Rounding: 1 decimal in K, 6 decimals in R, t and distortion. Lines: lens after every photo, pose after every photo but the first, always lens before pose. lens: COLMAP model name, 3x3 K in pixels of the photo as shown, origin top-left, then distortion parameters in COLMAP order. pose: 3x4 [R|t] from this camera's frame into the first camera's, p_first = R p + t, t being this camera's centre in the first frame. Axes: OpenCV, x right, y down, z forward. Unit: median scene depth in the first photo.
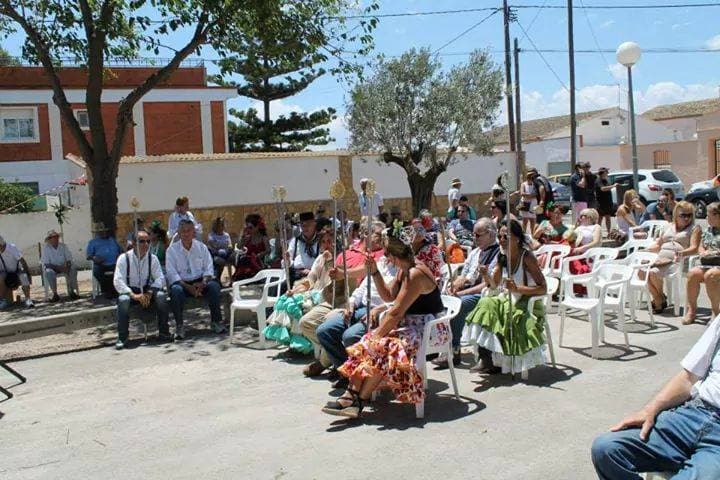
lens RADIAL K [[628.8, 0, 356.6], [0, 628.8, 248.0], [0, 0, 1]] dist [-0.158633, 0.158595]
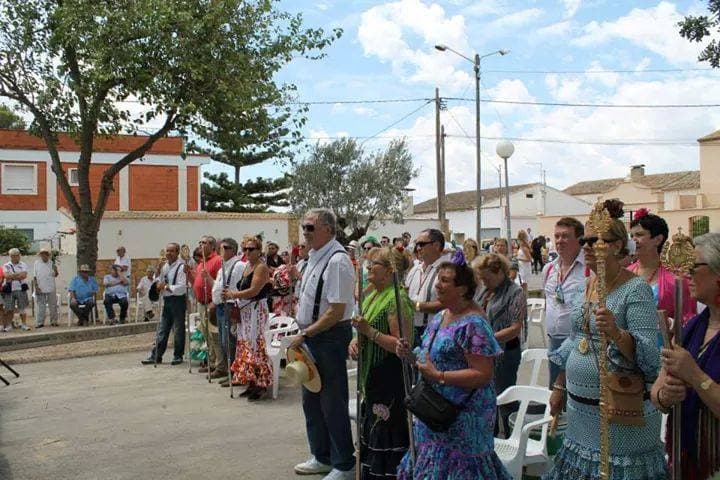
lens RADIAL K [[592.2, 0, 361.6], [0, 592.2, 253.1], [0, 0, 1]] dist [-0.118392, 0.064269]
pose [[0.998311, 0.036107, 0.045510, 0.052055], [-0.032412, 0.996310, -0.079467, 0.004747], [-0.048211, 0.077858, 0.995798, -0.111299]]
